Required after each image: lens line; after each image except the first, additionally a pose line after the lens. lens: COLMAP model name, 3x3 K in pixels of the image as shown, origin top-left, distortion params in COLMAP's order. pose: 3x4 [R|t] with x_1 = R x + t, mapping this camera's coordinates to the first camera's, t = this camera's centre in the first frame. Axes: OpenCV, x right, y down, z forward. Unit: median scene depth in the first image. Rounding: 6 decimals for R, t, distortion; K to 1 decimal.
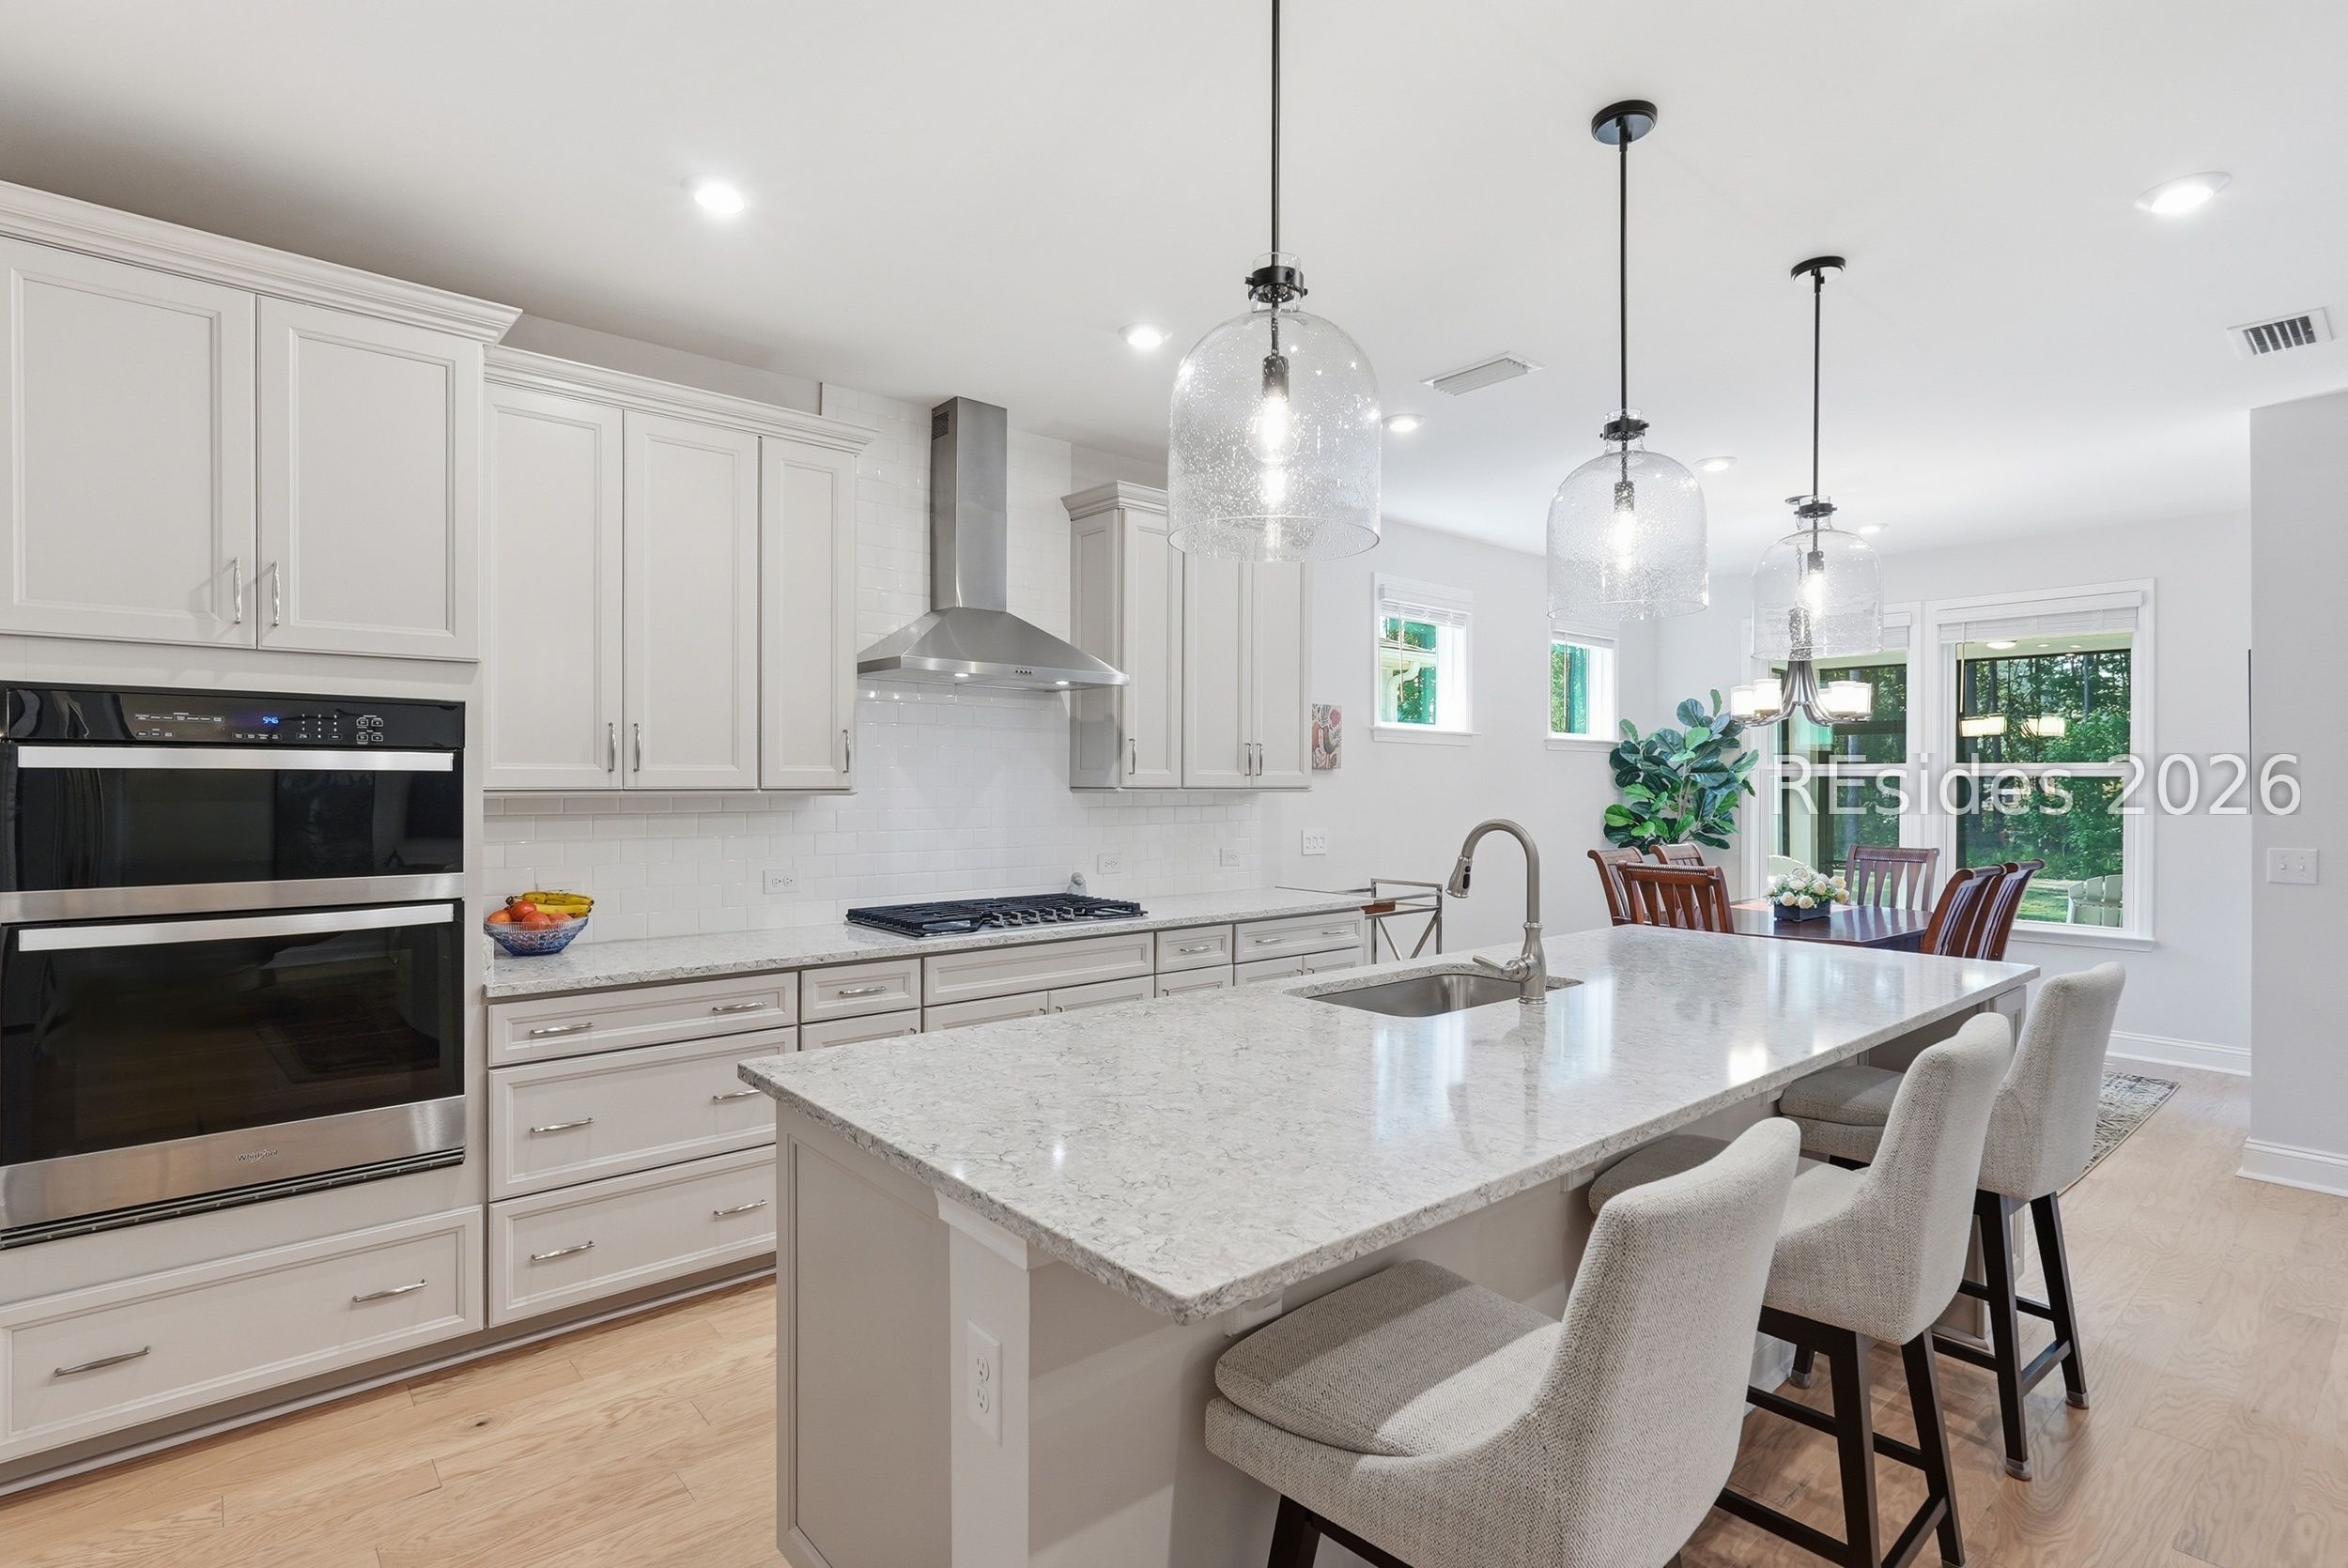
lens RADIAL K [[1133.6, 0, 1174.0], [0, 1133.6, 784.0], [0, 0, 1]] dist [-0.004138, 0.000033]
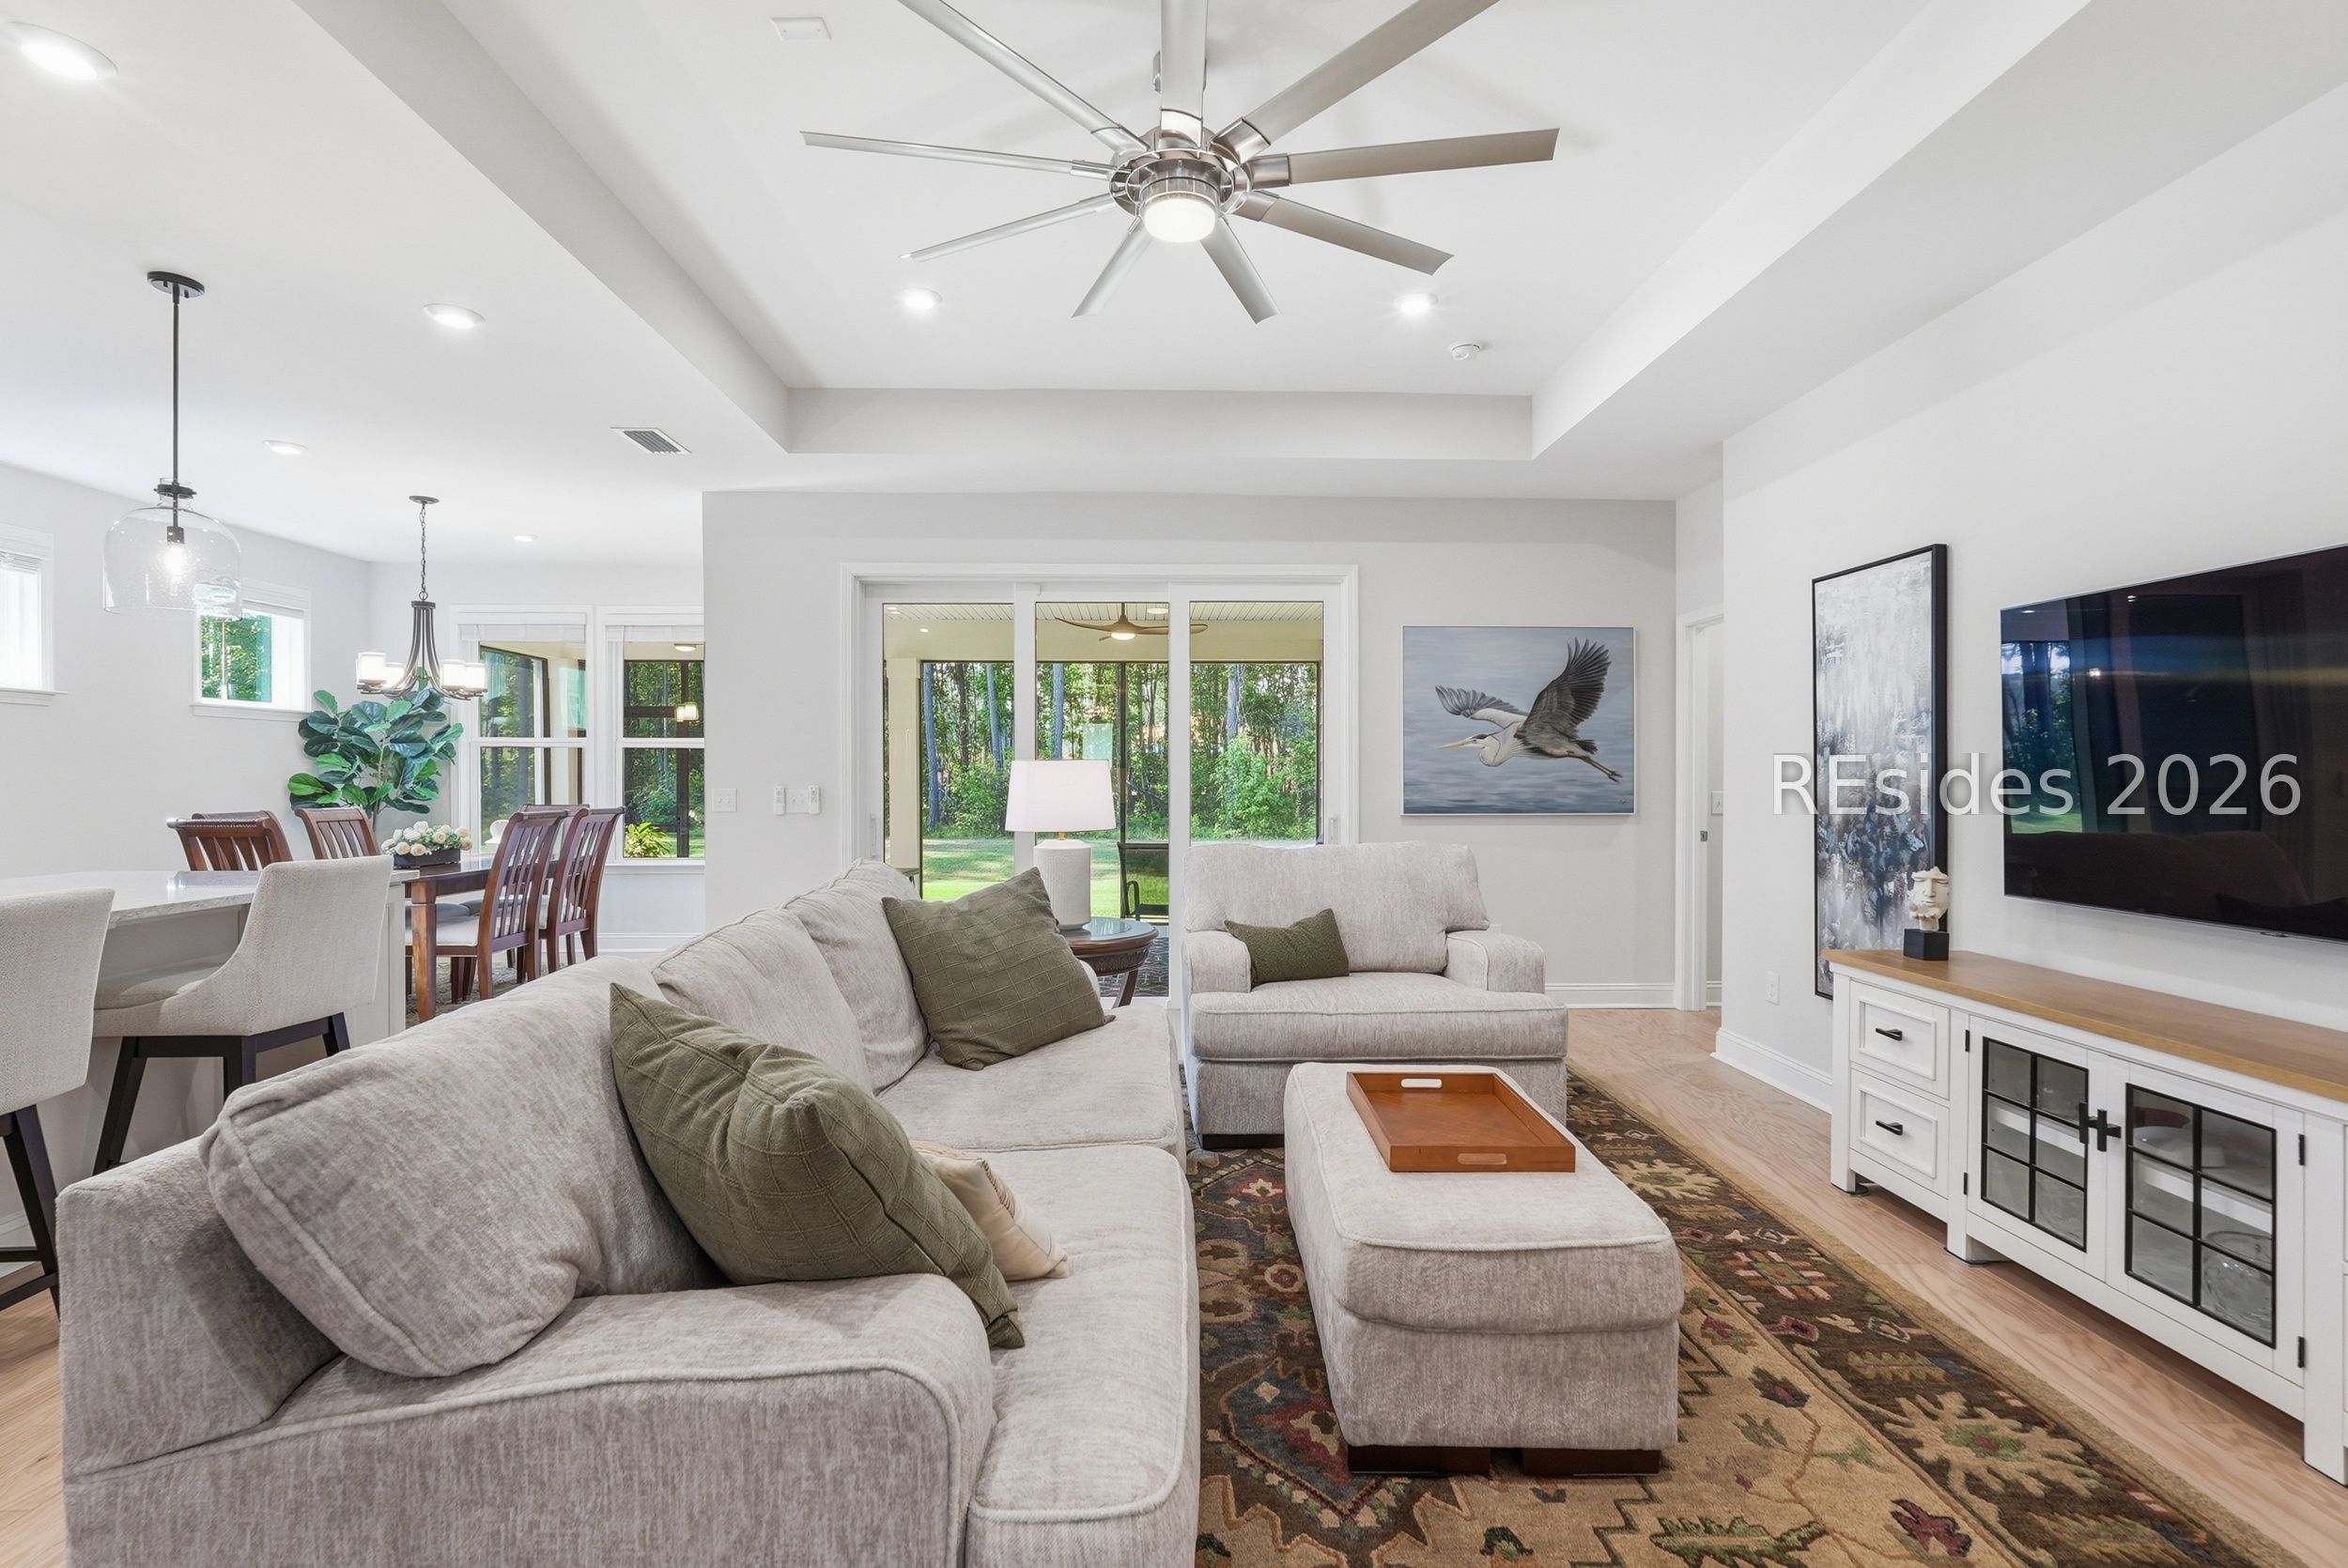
lens RADIAL K [[1042.4, 0, 1154.6], [0, 1042.4, 768.1], [0, 0, 1]] dist [-0.000773, 0.000372]
pose [[0.635896, -0.003218, 0.771768, 0.197308], [0.005443, 0.999985, -0.000315, 0.022567], [-0.771755, 0.004402, 0.635904, -0.224117]]
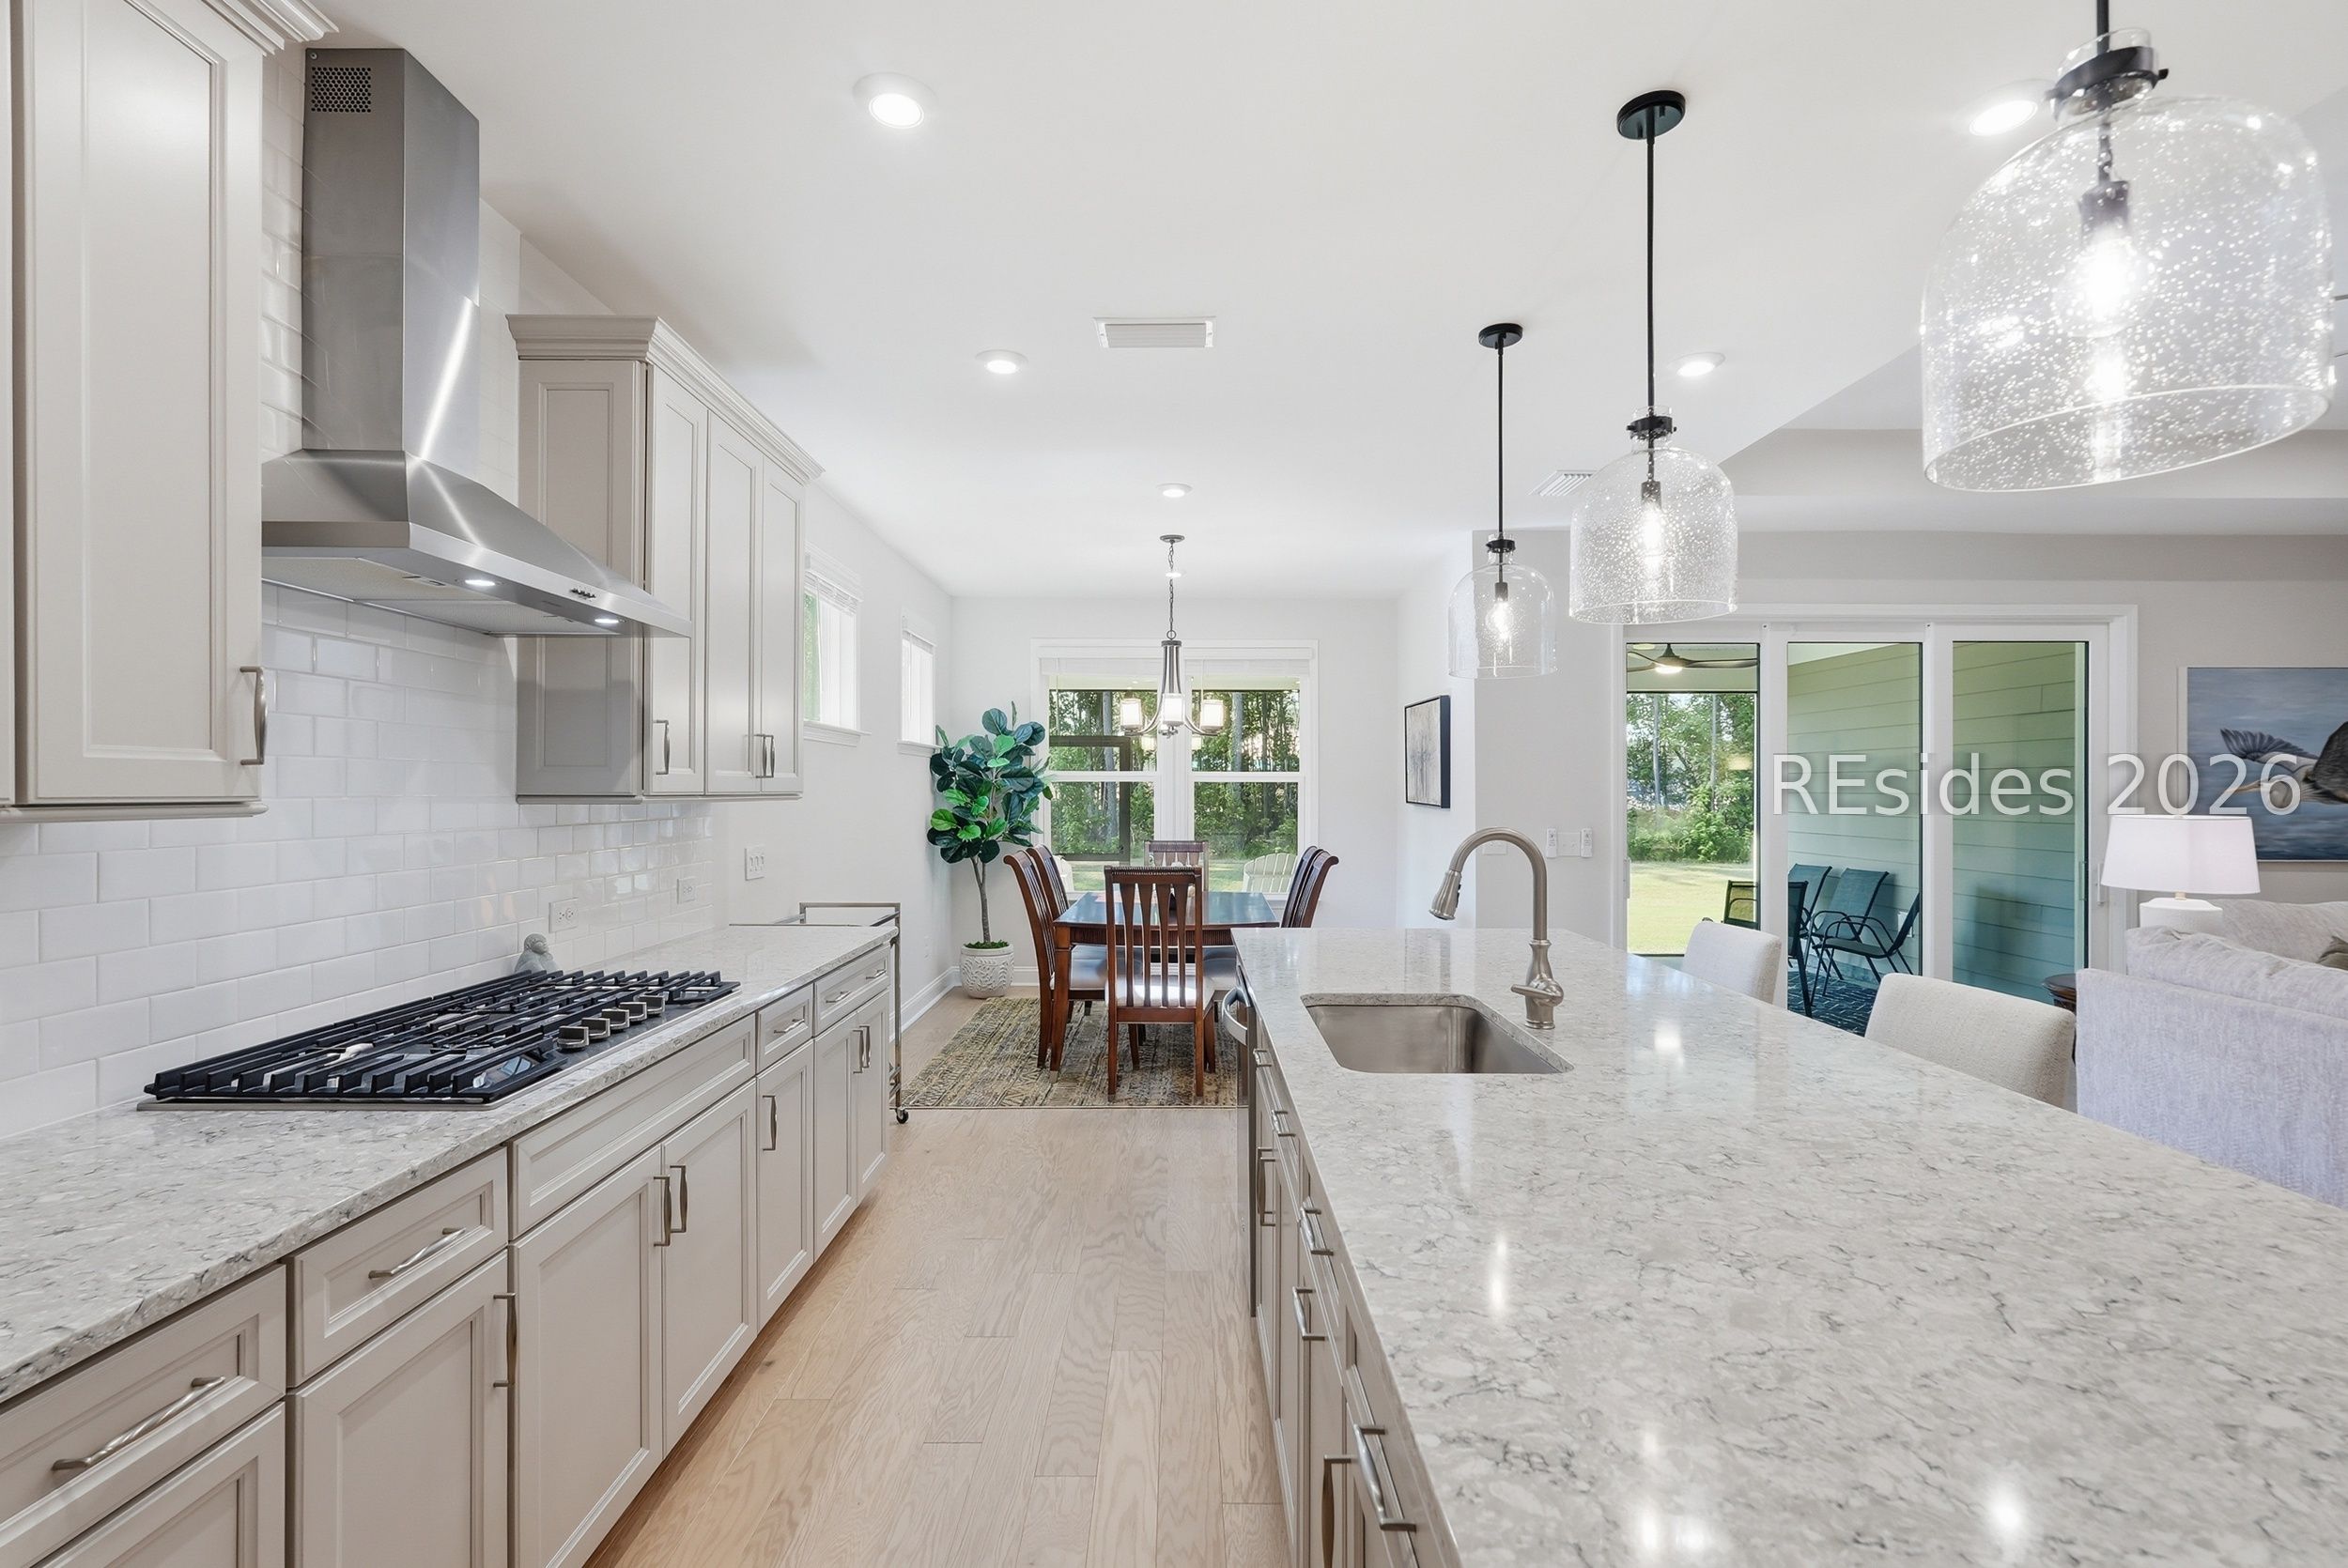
lens RADIAL K [[1045.0, 0, 1174.0], [0, 1045.0, 784.0], [0, 0, 1]] dist [-0.008357, 0.000633]
pose [[0.656123, 0.001582, 0.754652, -0.224484], [0.001497, 0.999993, -0.003398, -0.000682], [-0.754653, 0.003359, 0.656116, 0.291583]]
